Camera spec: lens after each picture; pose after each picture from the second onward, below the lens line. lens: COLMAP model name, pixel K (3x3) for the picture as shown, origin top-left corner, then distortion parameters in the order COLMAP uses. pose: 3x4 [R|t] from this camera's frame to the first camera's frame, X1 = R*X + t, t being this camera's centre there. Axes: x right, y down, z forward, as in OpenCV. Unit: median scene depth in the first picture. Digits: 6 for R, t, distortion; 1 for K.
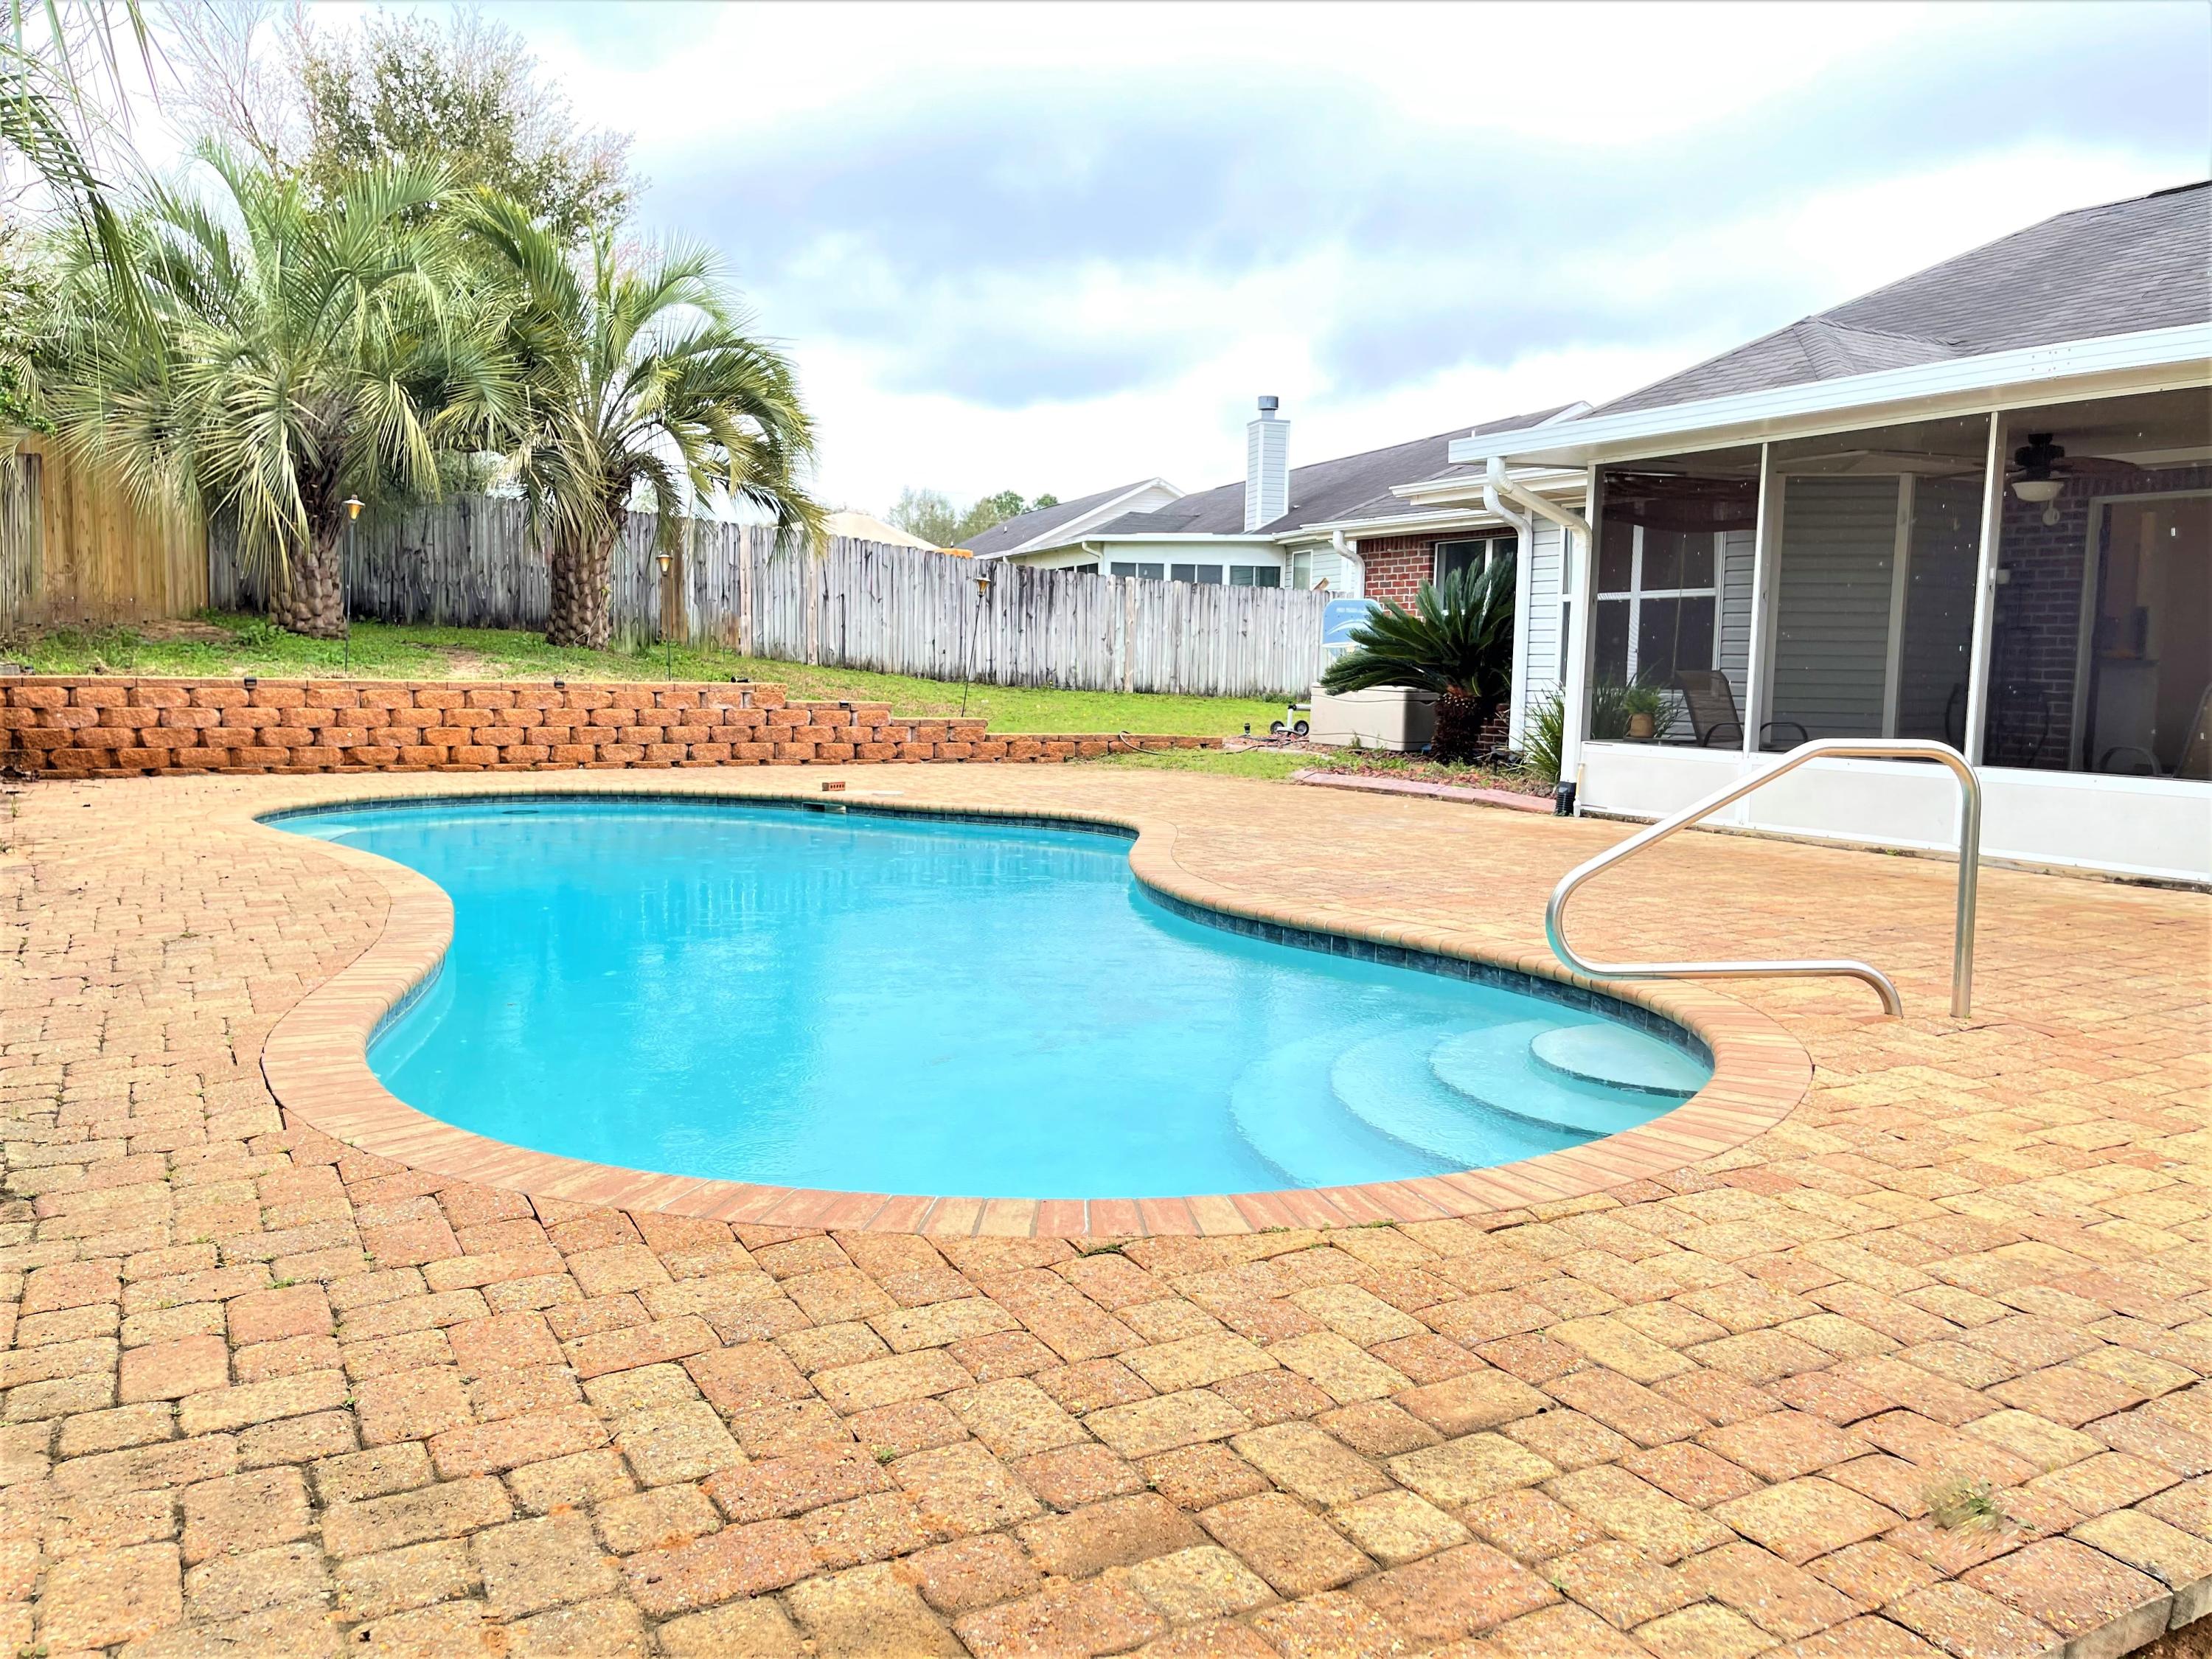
lens RADIAL K [[1716.3, 0, 1106.7], [0, 1716.3, 841.9], [0, 0, 1]] dist [0.027115, -0.026329]
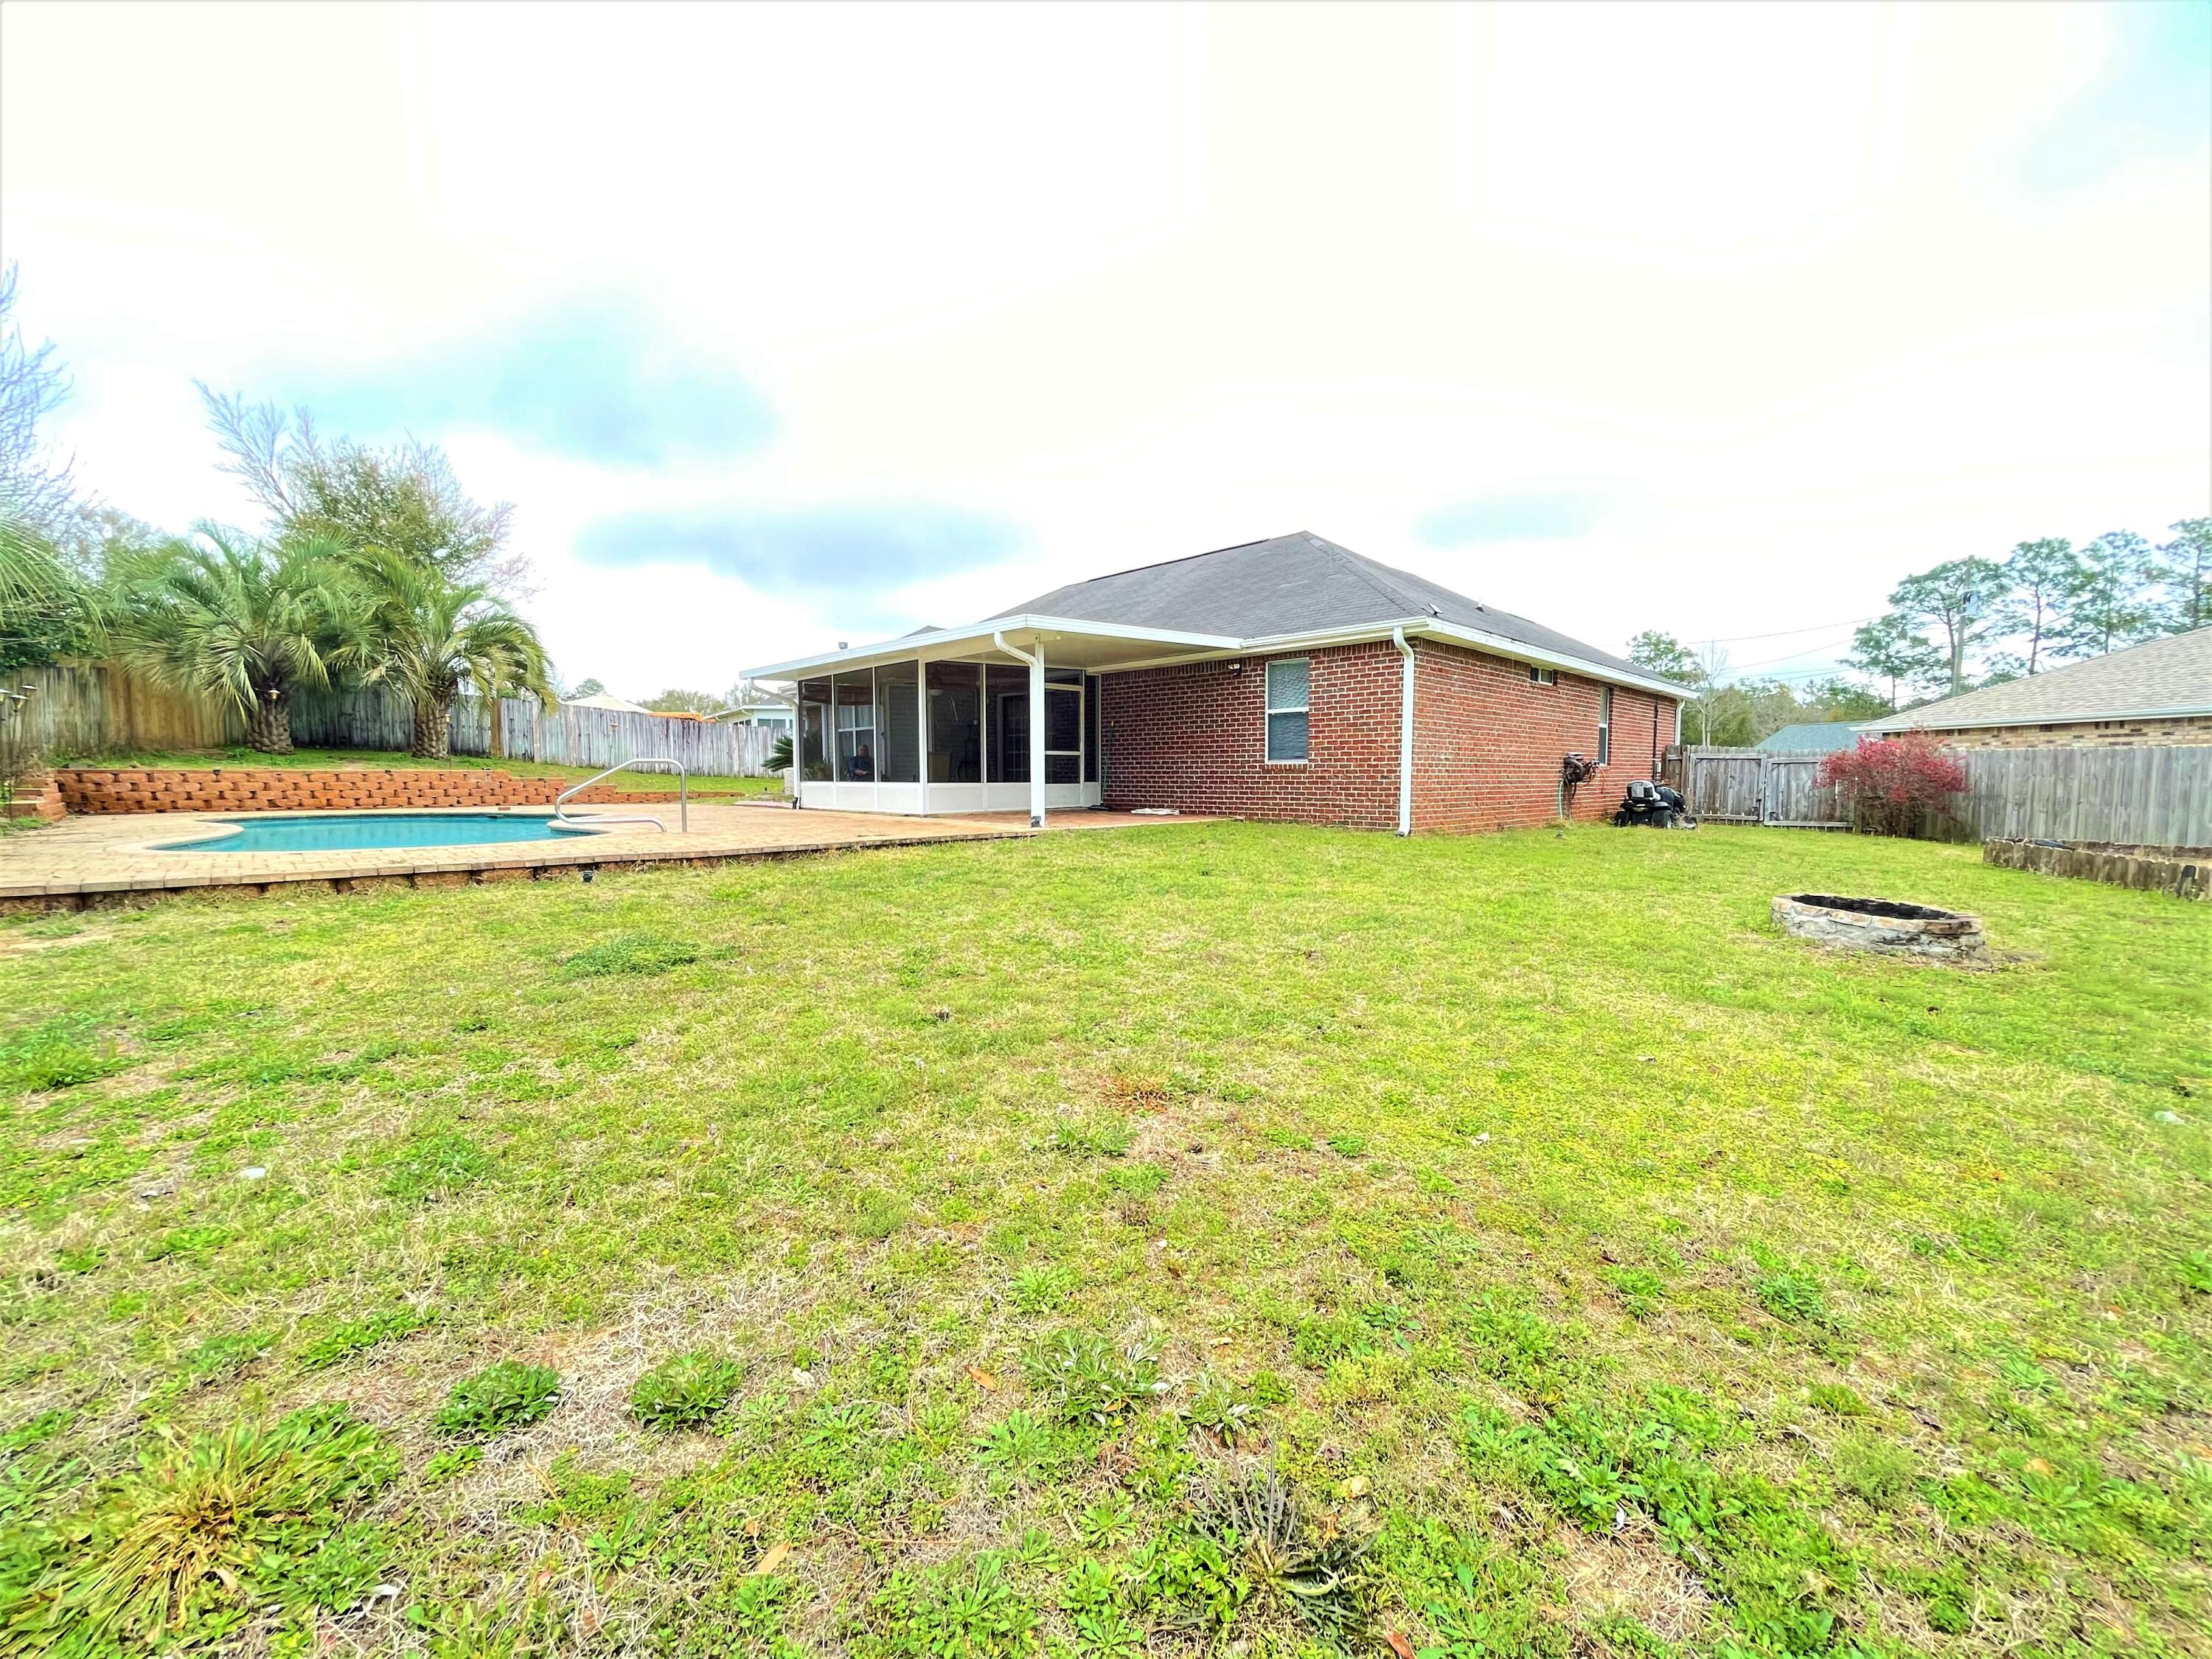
lens RADIAL K [[884.6, 0, 1100.9], [0, 884.6, 835.2], [0, 0, 1]] dist [-0.001150, -0.000909]
pose [[0.966442, -0.034270, 0.254588, 0.263163], [0.042742, 0.998699, -0.027818, 0.059165], [-0.253303, 0.037766, 0.966650, -0.328320]]
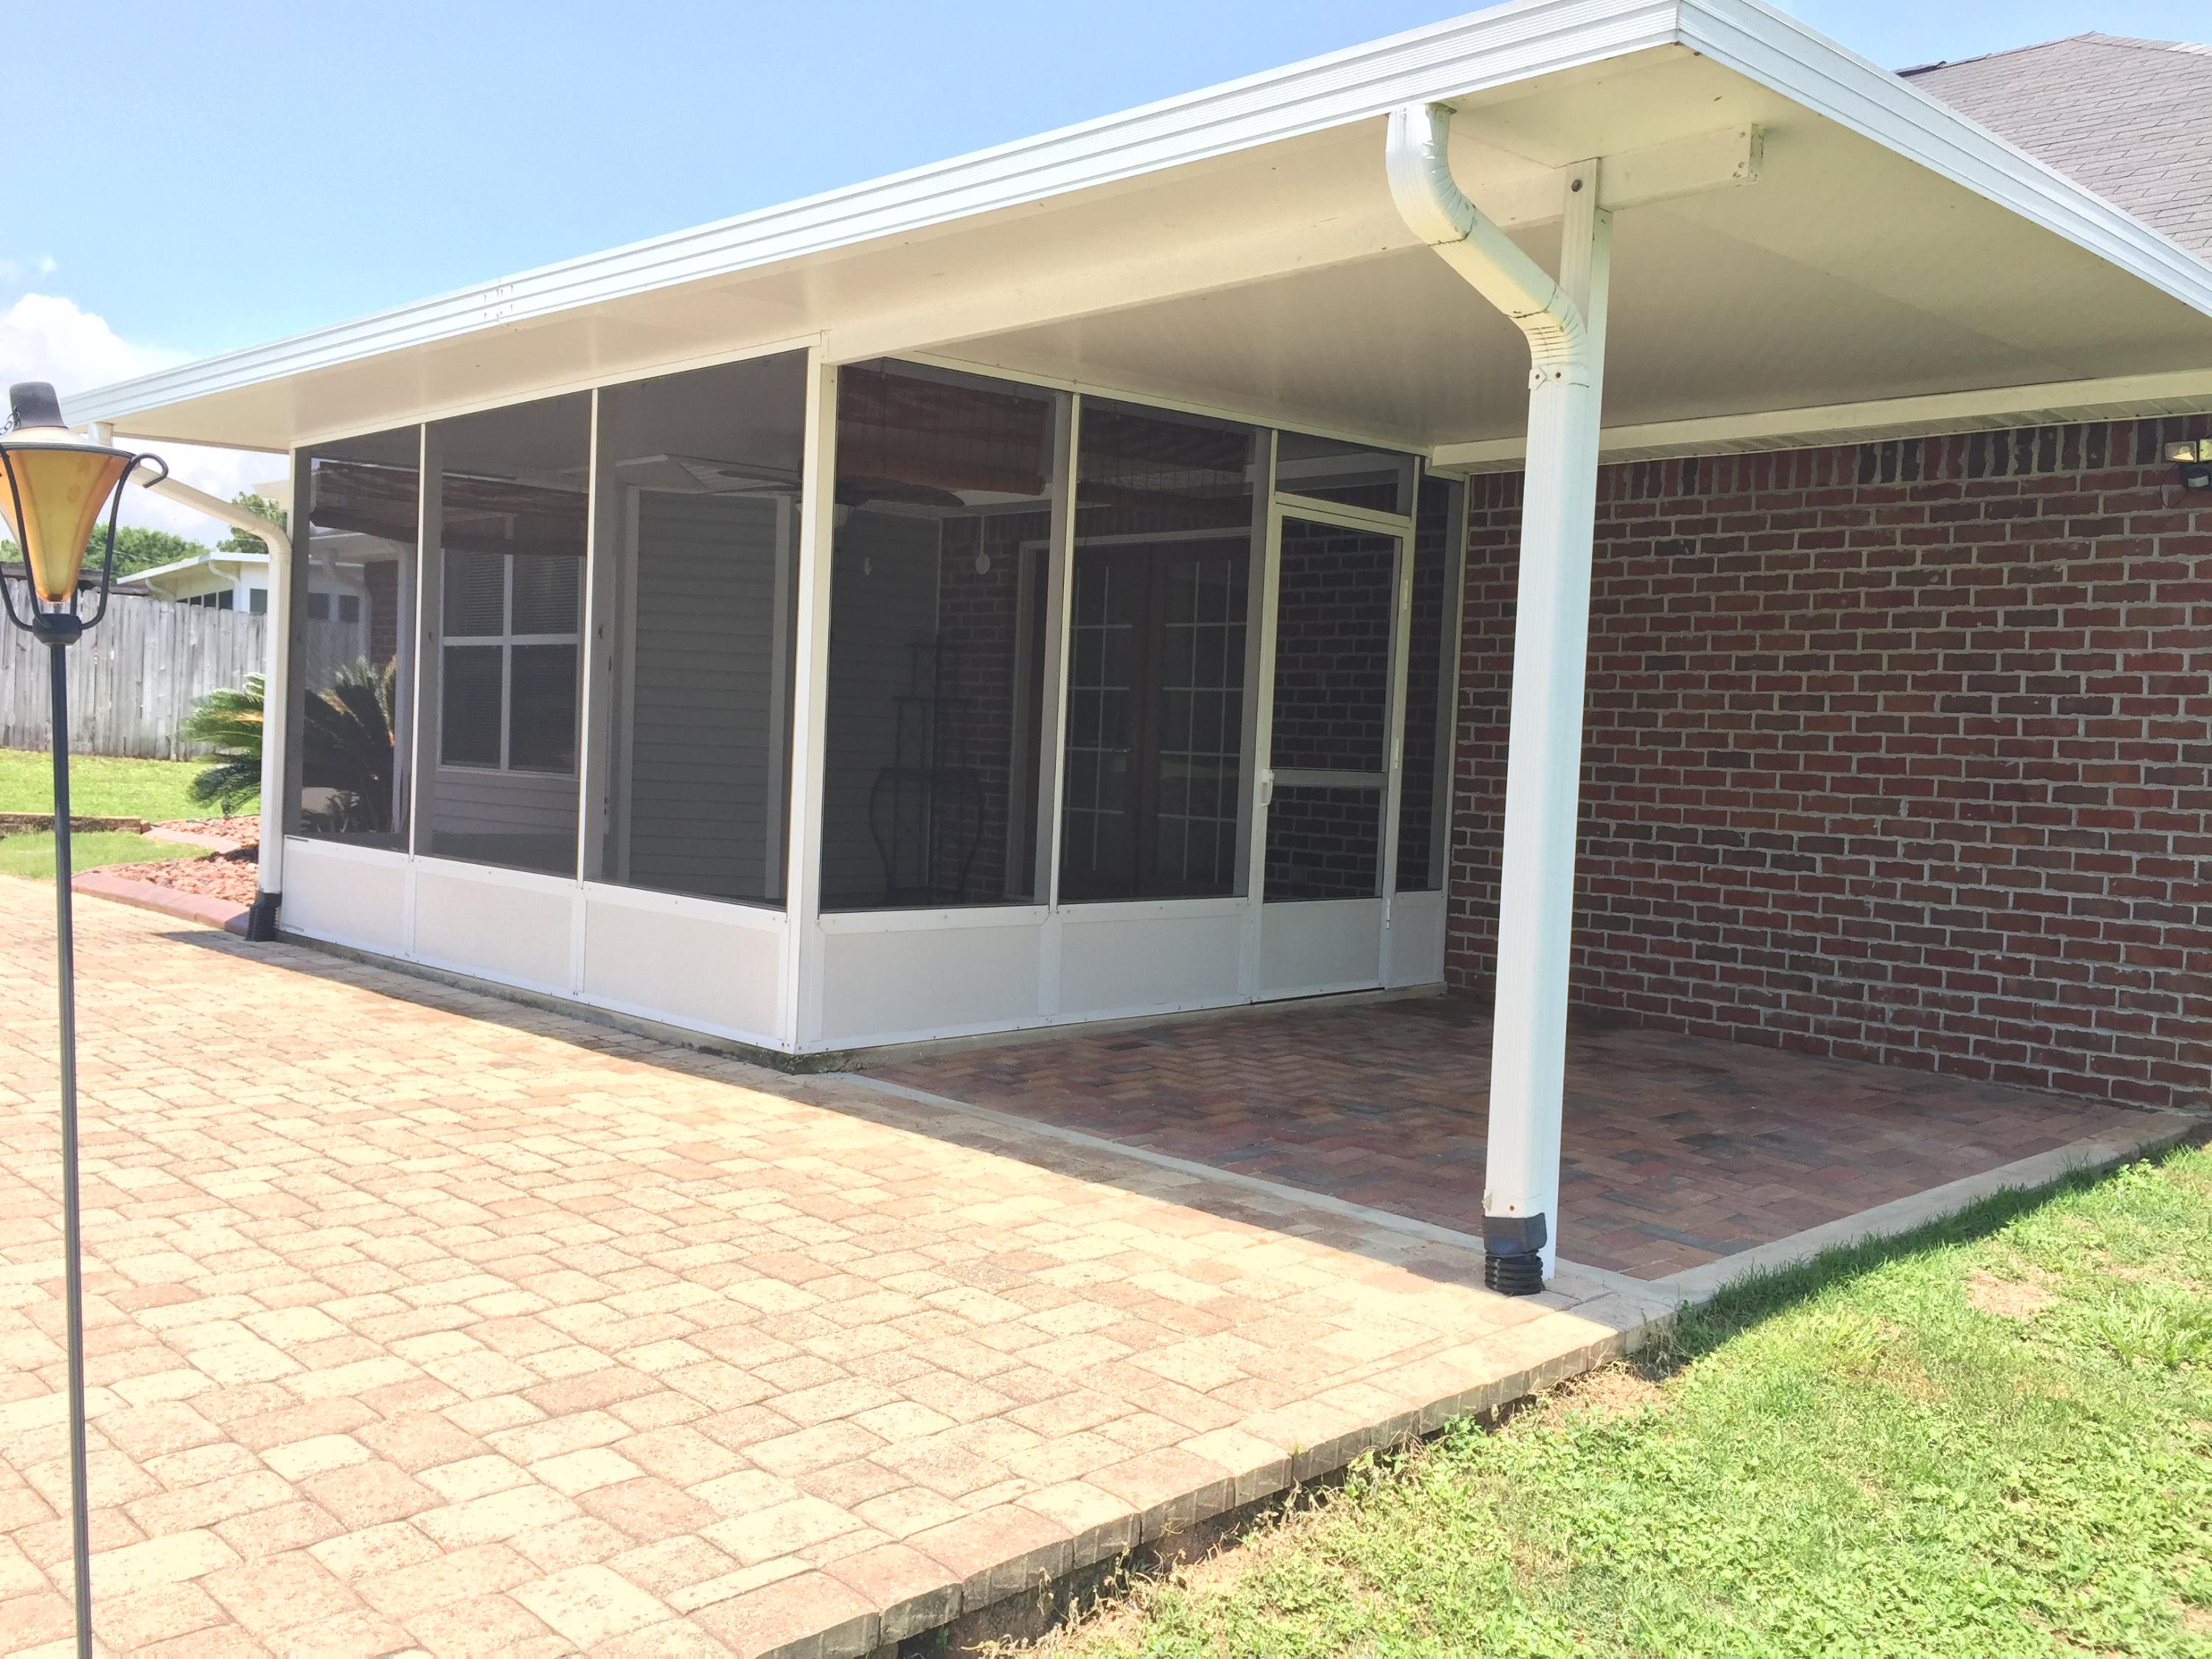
lens RADIAL K [[1928.6, 0, 1105.5], [0, 1928.6, 832.0], [0, 0, 1]] dist [0.005654, -0.000542]
pose [[0.958882, 0.011427, 0.283574, 0.261565], [0.003521, 0.998633, -0.052146, -0.012189], [-0.283782, 0.051000, 0.957531, 0.096658]]
